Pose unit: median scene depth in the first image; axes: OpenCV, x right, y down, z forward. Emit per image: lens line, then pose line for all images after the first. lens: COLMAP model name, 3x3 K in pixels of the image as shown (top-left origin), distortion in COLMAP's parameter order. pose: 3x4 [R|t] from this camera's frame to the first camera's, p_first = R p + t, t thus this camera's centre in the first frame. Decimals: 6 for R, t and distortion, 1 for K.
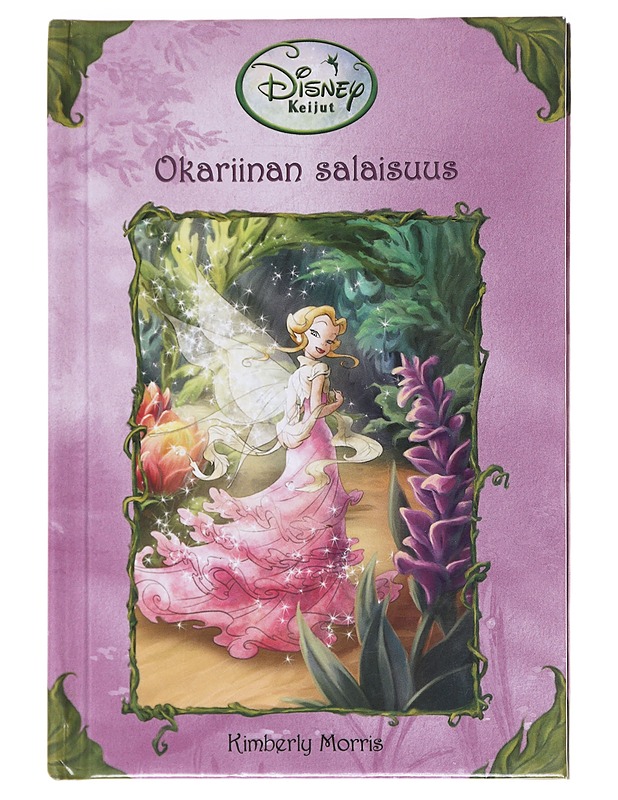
lens RADIAL K [[4081.9, 0, 309.0], [0, 4081.9, 399.9], [0, 0, 1]] dist [0.102696, 0.000000]
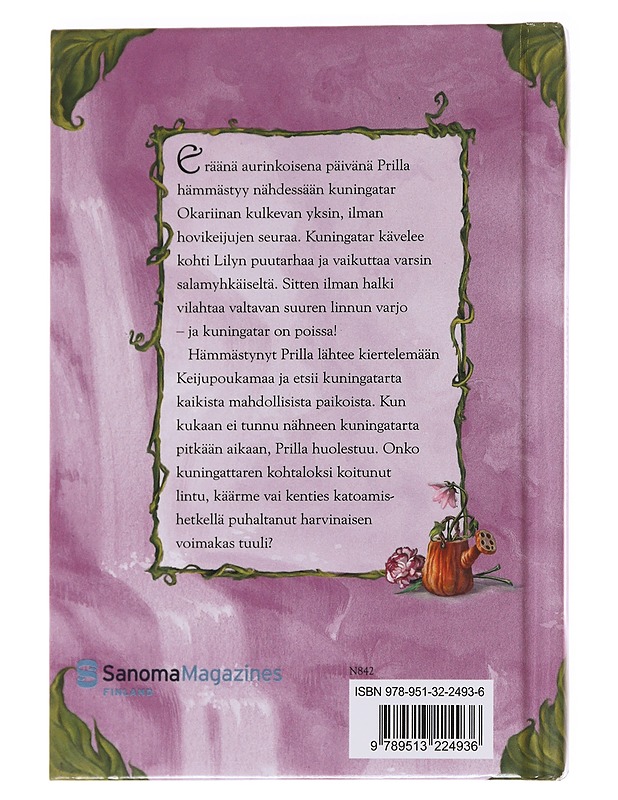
lens RADIAL K [[4081.9, 0, 309.0], [0, 4081.9, 400.0], [0, 0, 1]] dist [0.102696, 0.000000]
pose [[-0.999988, -0.003861, -0.003013, 0.002769], [0.003856, -0.999991, 0.001771, 0.000665], [-0.003020, 0.001759, 0.999994, -0.116031]]
